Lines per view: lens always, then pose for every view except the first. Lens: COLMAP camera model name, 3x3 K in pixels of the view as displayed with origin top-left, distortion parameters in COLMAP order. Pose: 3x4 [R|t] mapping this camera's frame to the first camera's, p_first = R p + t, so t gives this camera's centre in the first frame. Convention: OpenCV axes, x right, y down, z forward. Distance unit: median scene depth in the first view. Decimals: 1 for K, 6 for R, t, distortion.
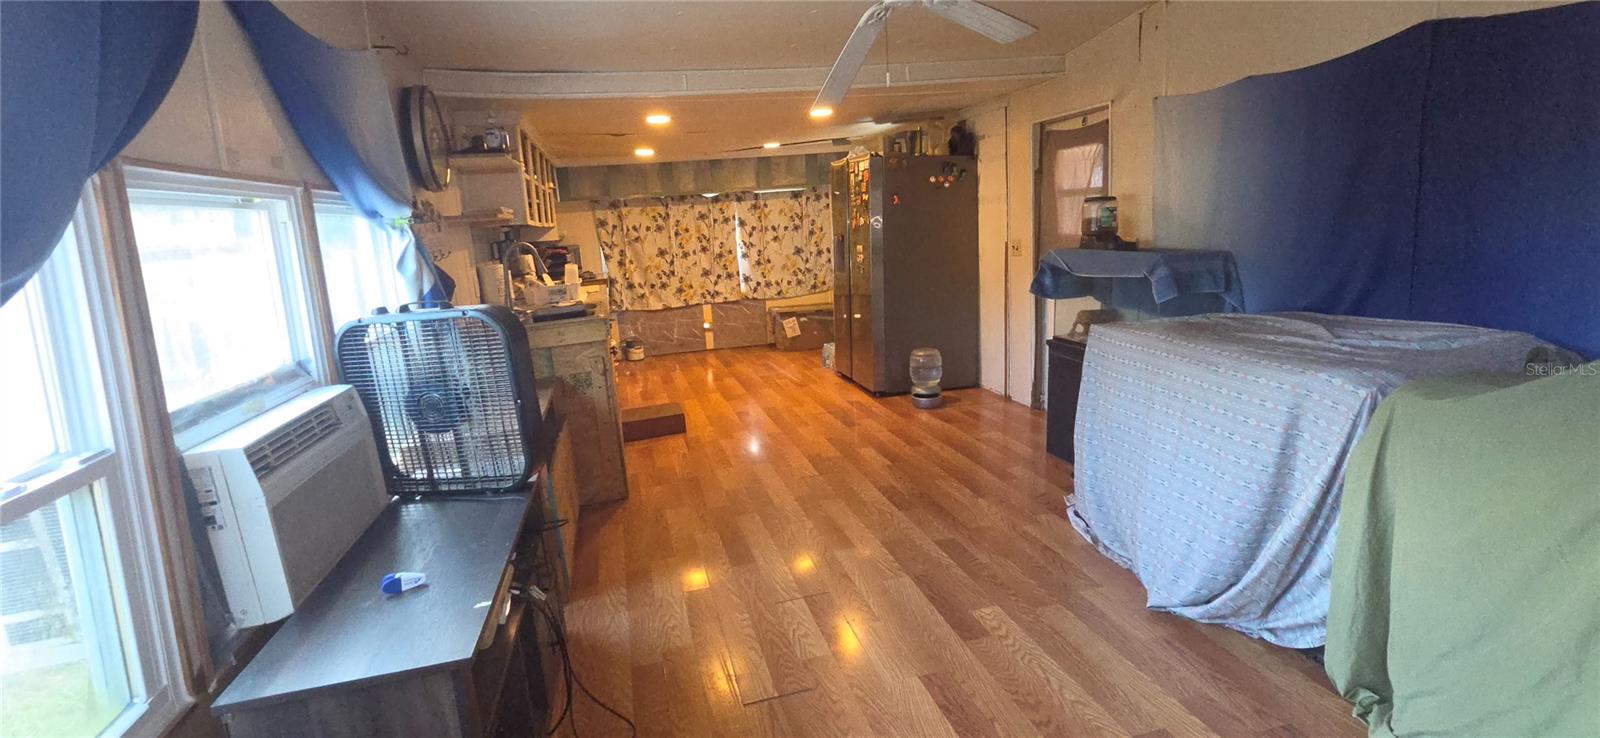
lens RADIAL K [[646.3, 0, 800.0], [0, 646.3, 369.0], [0, 0, 1]] dist [-0.000062, -0.000004]
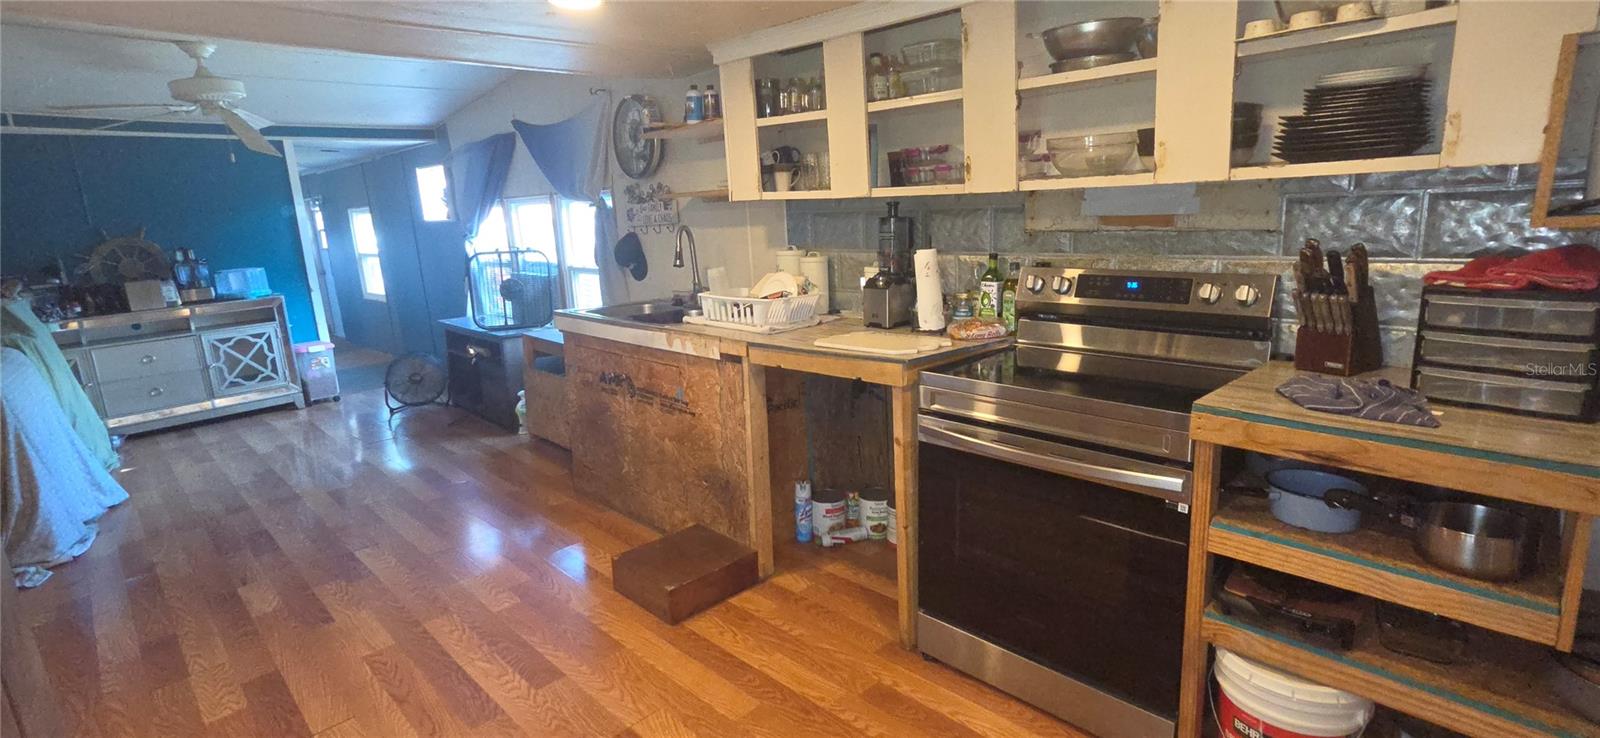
lens RADIAL K [[753.4, 0, 800.0], [0, 753.4, 369.0], [0, 0, 1]] dist [0.000555, 0.000100]
pose [[-0.862380, 0.205031, -0.462886, -0.062478], [-0.019769, 0.899986, 0.435470, -0.462030], [0.505875, 0.384691, -0.772077, 1.907711]]
